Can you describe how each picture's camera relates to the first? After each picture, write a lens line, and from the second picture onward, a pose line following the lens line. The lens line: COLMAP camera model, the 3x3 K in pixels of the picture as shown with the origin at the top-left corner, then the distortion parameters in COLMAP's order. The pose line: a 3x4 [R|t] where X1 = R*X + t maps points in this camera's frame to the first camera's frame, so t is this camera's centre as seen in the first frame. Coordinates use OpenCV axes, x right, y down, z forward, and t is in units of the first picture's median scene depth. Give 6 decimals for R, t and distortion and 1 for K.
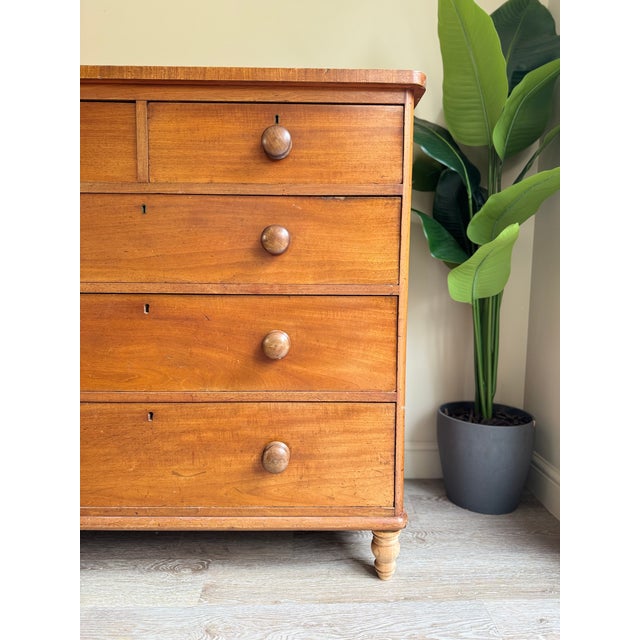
lens RADIAL K [[463.8, 0, 321.4], [0, 463.8, 319.2], [0, 0, 1]] dist [0.049245, -0.056292]
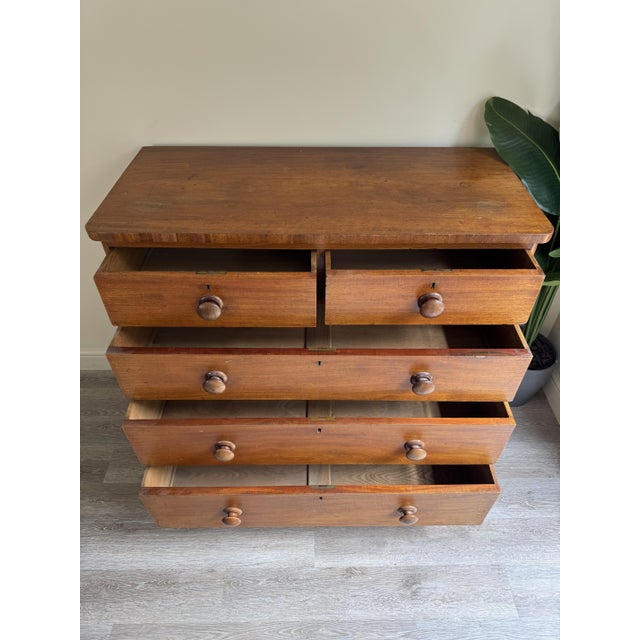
lens RADIAL K [[463.8, 0, 322.7], [0, 463.8, 327.9], [0, 0, 1]] dist [0.049245, -0.056292]
pose [[0.999927, 0.009550, -0.007412, -0.350883], [-0.003200, 0.800340, 0.599537, -0.996682], [0.011657, -0.599470, 0.800312, -0.131496]]
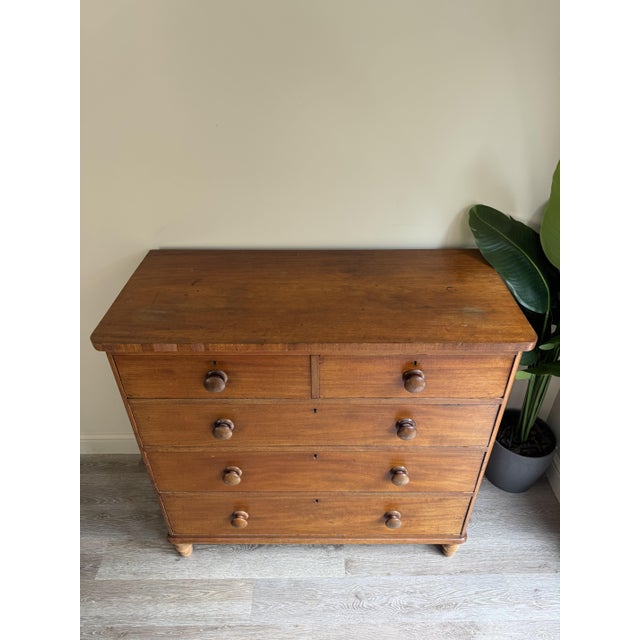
lens RADIAL K [[463.8, 0, 323.3], [0, 463.8, 323.7], [0, 0, 1]] dist [0.049245, -0.056292]
pose [[0.999828, 0.003142, -0.018303, -0.320565], [0.006270, 0.870605, 0.491942, -1.129843], [0.017480, -0.491972, 0.870435, -0.095996]]
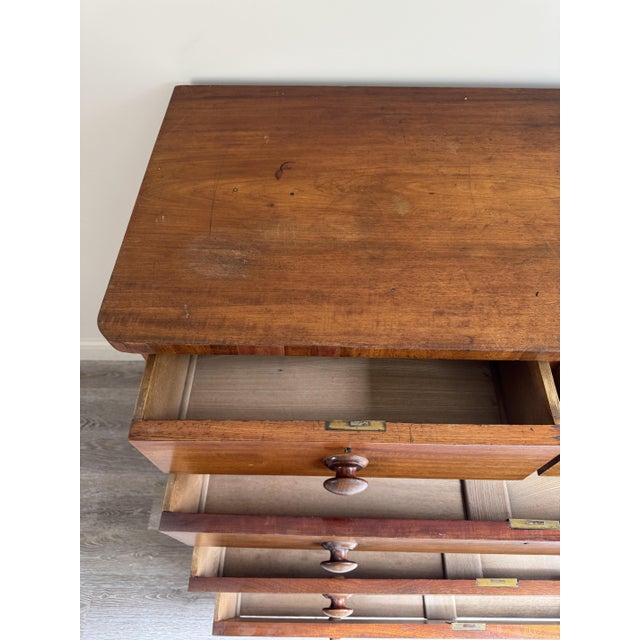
lens RADIAL K [[463.8, 0, 321.3], [0, 463.8, 324.6], [0, 0, 1]] dist [0.049245, -0.056292]
pose [[0.999476, 0.024553, -0.021082, -0.665703], [0.001706, 0.610562, 0.791966, -0.955827], [0.032317, -0.791588, 0.610201, 0.598925]]
